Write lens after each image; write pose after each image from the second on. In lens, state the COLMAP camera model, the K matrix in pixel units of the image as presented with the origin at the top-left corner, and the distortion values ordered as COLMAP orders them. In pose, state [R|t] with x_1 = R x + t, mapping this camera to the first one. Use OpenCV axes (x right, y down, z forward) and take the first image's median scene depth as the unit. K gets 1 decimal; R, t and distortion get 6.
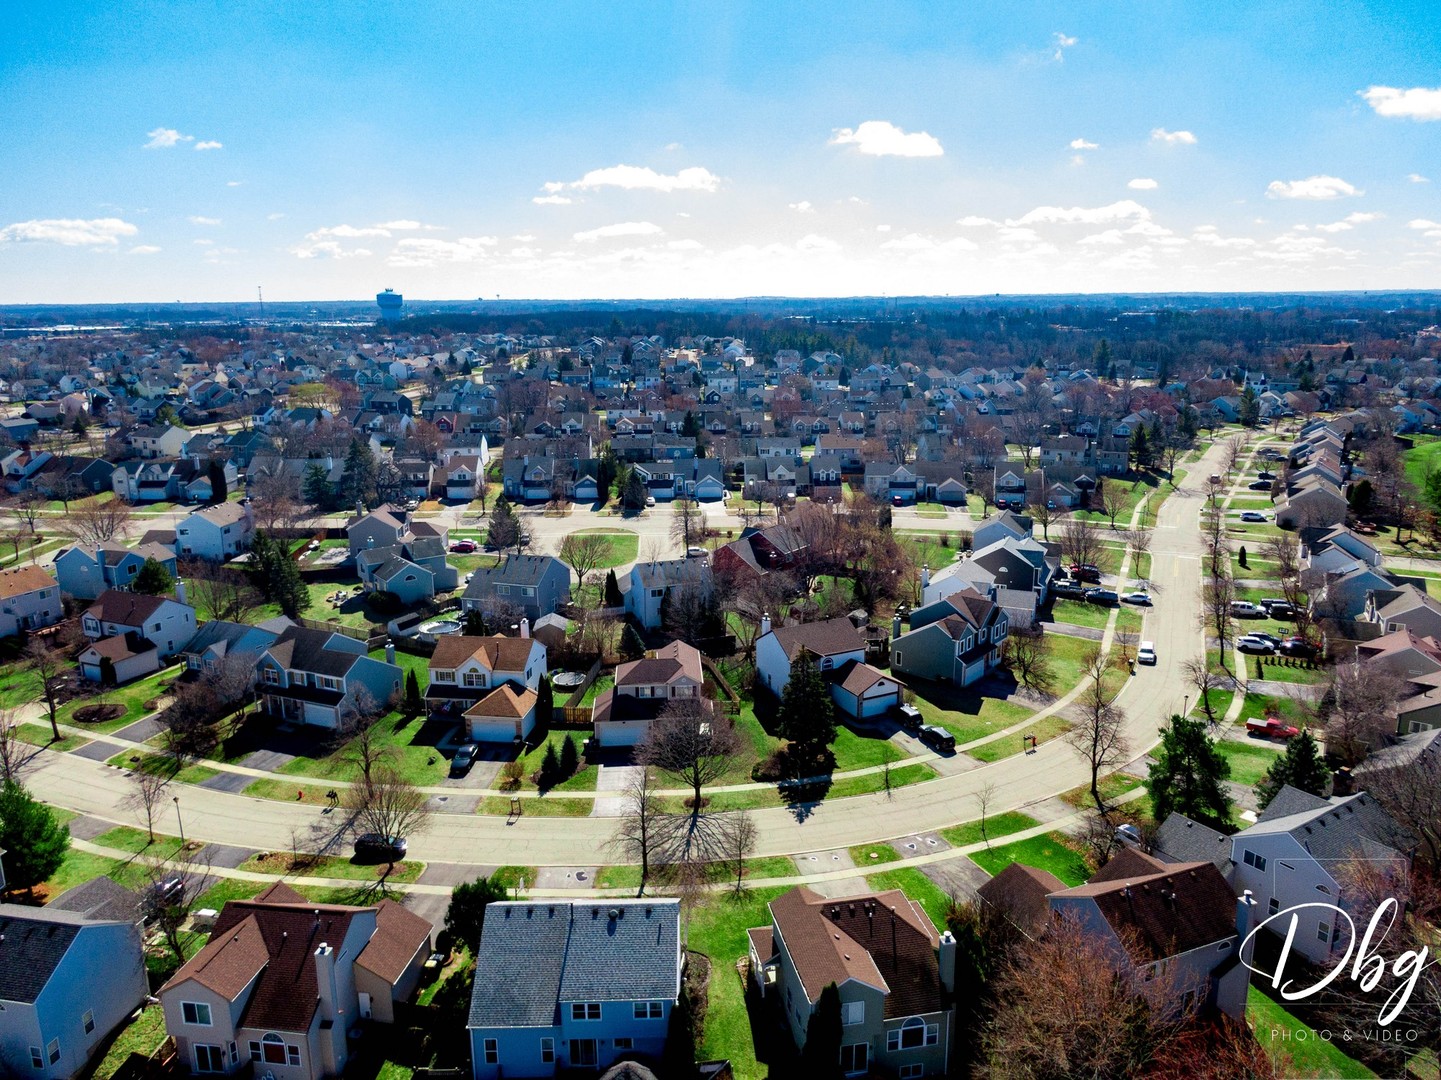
lens RADIAL K [[1031.5, 0, 723.1], [0, 1031.5, 541.0], [0, 0, 1]] dist [0.031235, -0.053270]
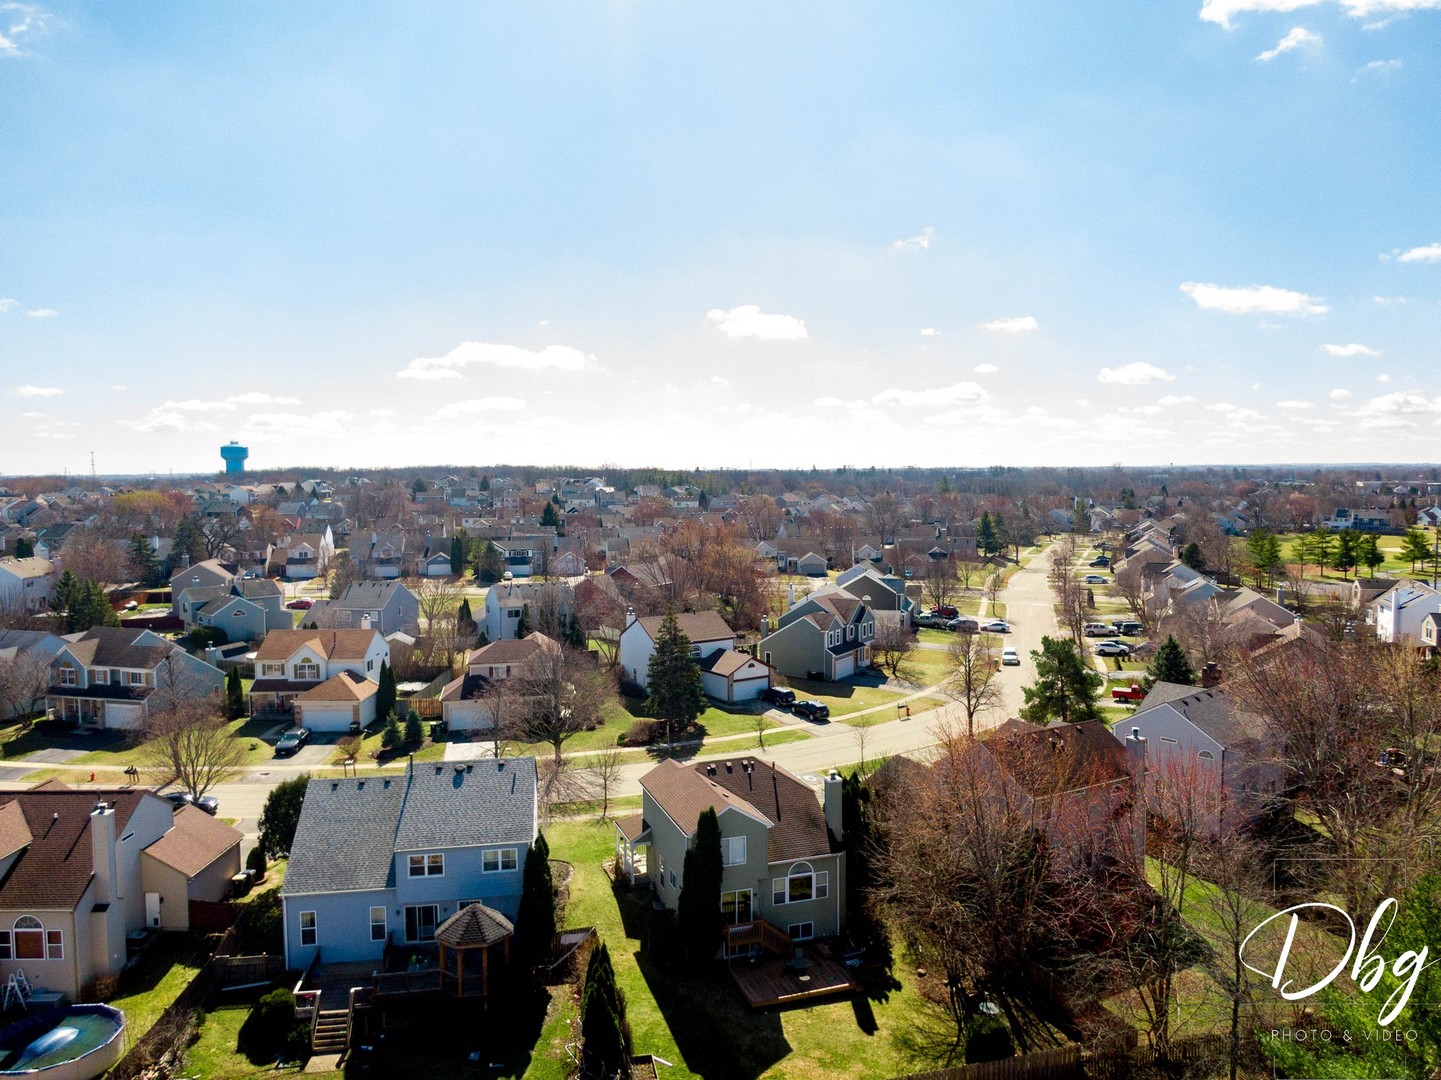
lens RADIAL K [[1031.5, 0, 723.1], [0, 1031.5, 541.0], [0, 0, 1]] dist [0.031235, -0.053270]
pose [[0.990812, -0.008987, 0.134950, -0.001030], [0.031395, 0.985819, -0.164851, 0.187652], [-0.131555, 0.167573, 0.977043, 0.047862]]
